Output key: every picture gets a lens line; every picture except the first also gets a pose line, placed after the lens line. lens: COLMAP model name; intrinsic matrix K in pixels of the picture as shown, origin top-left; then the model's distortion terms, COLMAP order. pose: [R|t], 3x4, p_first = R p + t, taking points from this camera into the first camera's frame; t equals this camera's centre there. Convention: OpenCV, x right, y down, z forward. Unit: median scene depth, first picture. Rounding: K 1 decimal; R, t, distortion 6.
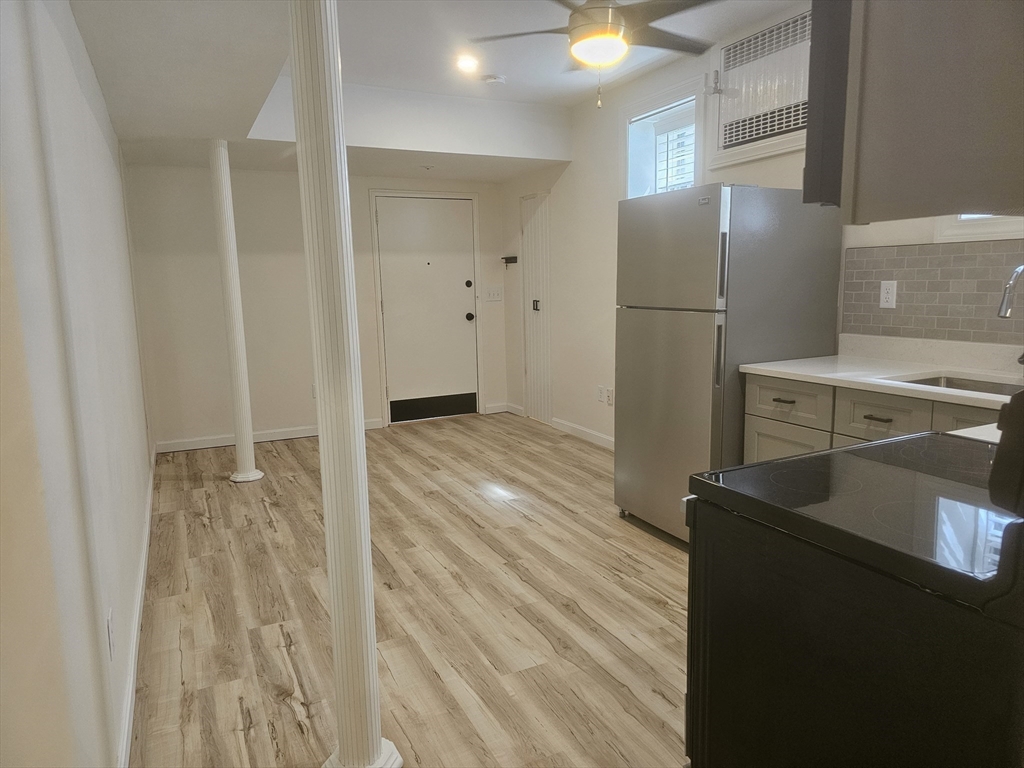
lens RADIAL K [[687.9, 0, 517.6], [0, 687.9, 388.7], [0, 0, 1]] dist [0.061383, -0.044666]
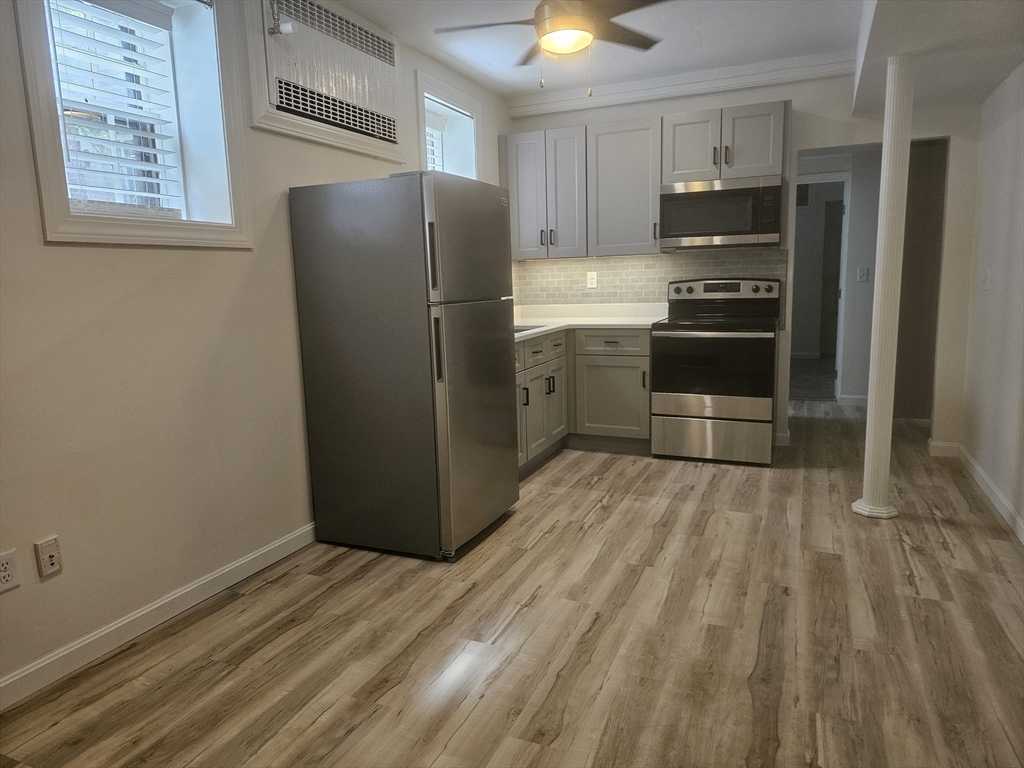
lens RADIAL K [[687.9, 0, 517.6], [0, 687.9, 388.7], [0, 0, 1]] dist [0.061383, -0.044666]
pose [[-0.650984, -0.091659, 0.753538, -0.545422], [0.158412, 0.954423, 0.252947, -0.223830], [-0.742379, 0.284034, -0.606794, 1.530318]]
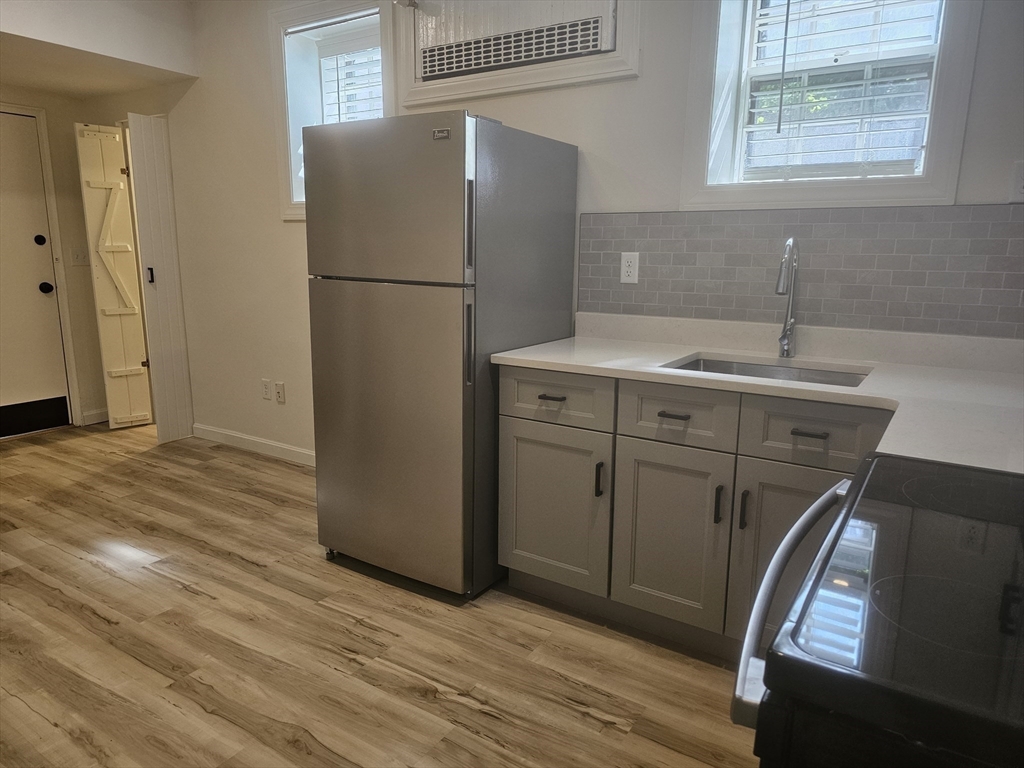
lens RADIAL K [[687.9, 0, 517.6], [0, 687.9, 388.7], [0, 0, 1]] dist [0.061383, -0.044666]
pose [[0.860563, -0.073480, 0.504015, -0.044201], [0.053809, 0.997117, 0.053495, -0.031923], [-0.506493, -0.018915, 0.862037, 0.276486]]
